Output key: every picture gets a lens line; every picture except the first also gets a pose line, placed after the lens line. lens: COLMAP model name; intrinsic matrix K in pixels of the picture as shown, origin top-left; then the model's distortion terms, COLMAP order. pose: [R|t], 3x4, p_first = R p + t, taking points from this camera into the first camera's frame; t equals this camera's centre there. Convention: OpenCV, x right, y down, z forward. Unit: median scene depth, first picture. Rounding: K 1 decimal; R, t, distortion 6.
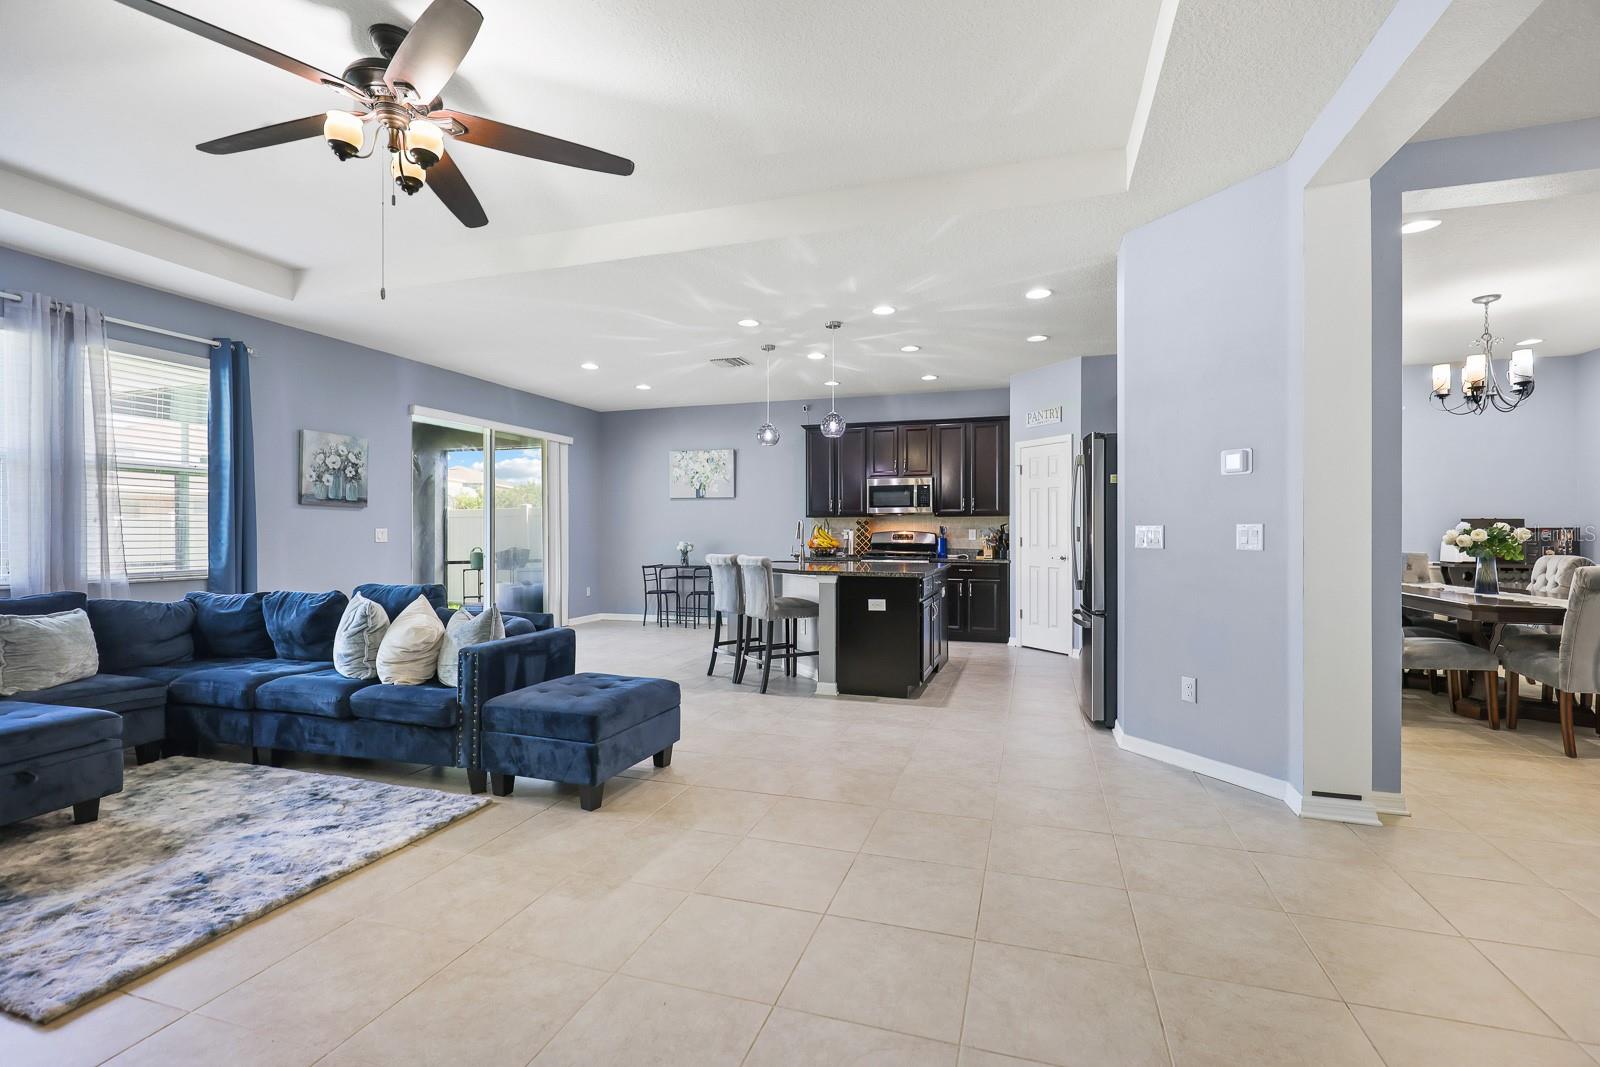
lens RADIAL K [[721.9, 0, 804.1], [0, 721.9, 531.4], [0, 0, 1]] dist [0.000489, -0.000729]
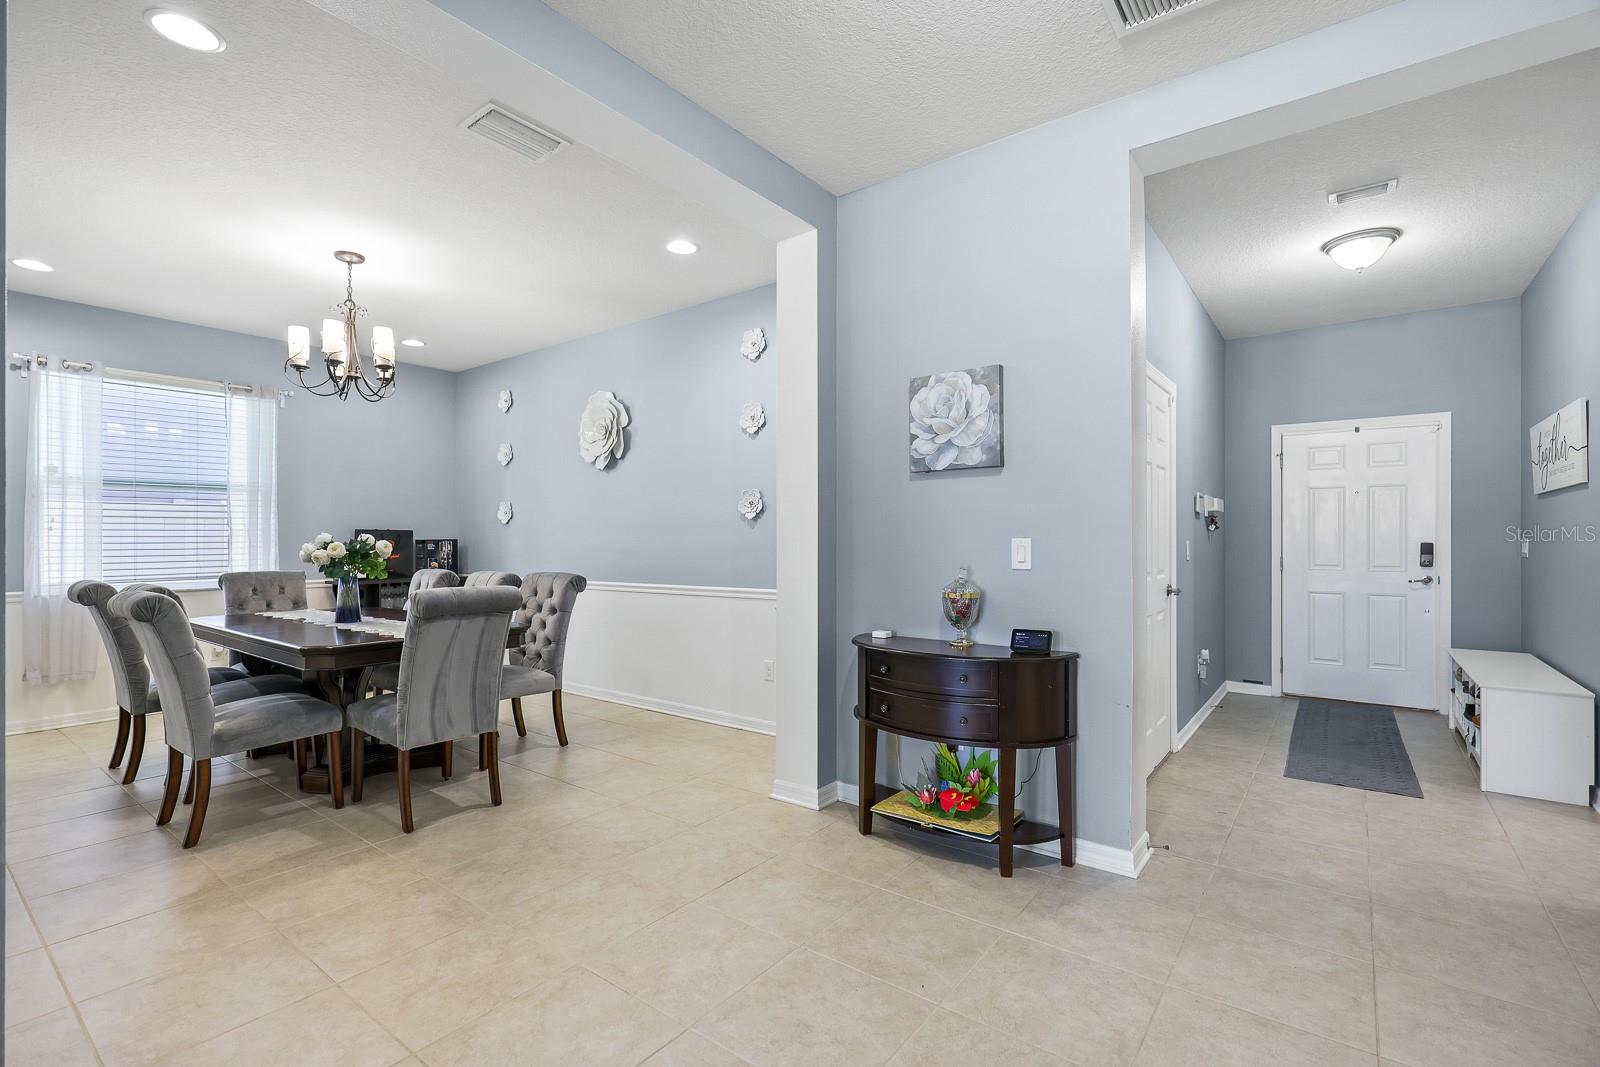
lens RADIAL K [[721.9, 0, 805.1], [0, 721.9, 538.1], [0, 0, 1]] dist [0.000489, -0.000729]
pose [[0.332529, 0.001667, 0.943092, 0.300647], [0.001732, 0.999996, -0.002378, -0.003774], [-0.943091, 0.002424, 0.332525, 0.213128]]
